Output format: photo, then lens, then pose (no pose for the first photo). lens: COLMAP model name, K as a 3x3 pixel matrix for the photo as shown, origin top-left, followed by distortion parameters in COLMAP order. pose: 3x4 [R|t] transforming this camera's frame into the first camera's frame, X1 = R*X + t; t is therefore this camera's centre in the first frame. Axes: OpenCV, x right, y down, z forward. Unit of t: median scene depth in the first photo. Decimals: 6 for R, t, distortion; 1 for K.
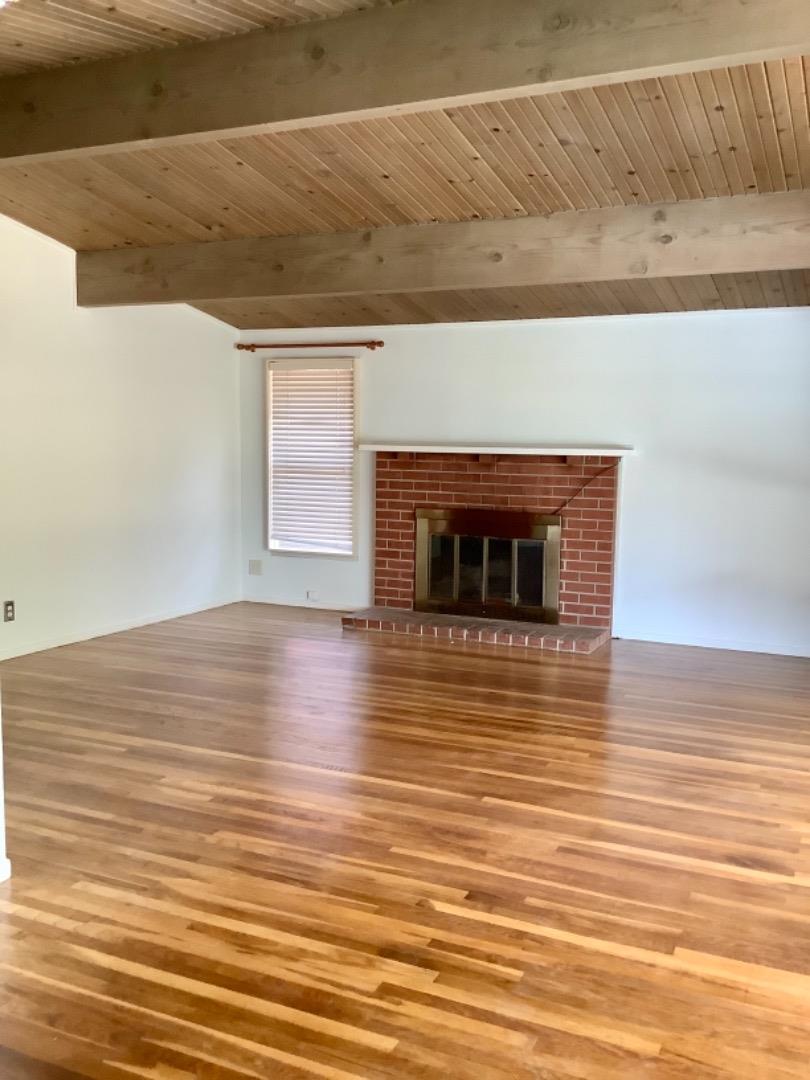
lens RADIAL K [[977.8, 0, 397.4], [0, 977.8, 551.6], [0, 0, 1]] dist [0.083522, -0.152182]
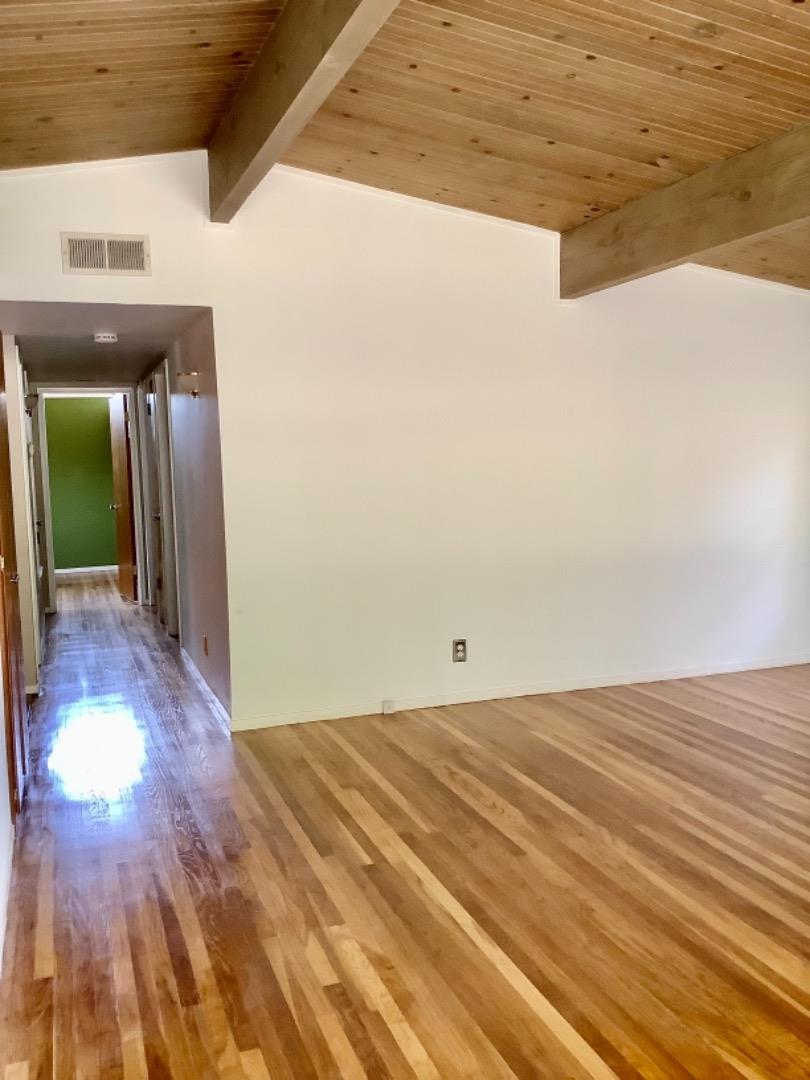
lens RADIAL K [[977.8, 0, 397.4], [0, 977.8, 551.6], [0, 0, 1]] dist [0.083522, -0.152182]
pose [[0.692038, 0.036586, -0.720933, 0.352882], [-0.040837, 0.999100, 0.011502, -0.065627], [0.720705, 0.021480, 0.692909, 0.581011]]
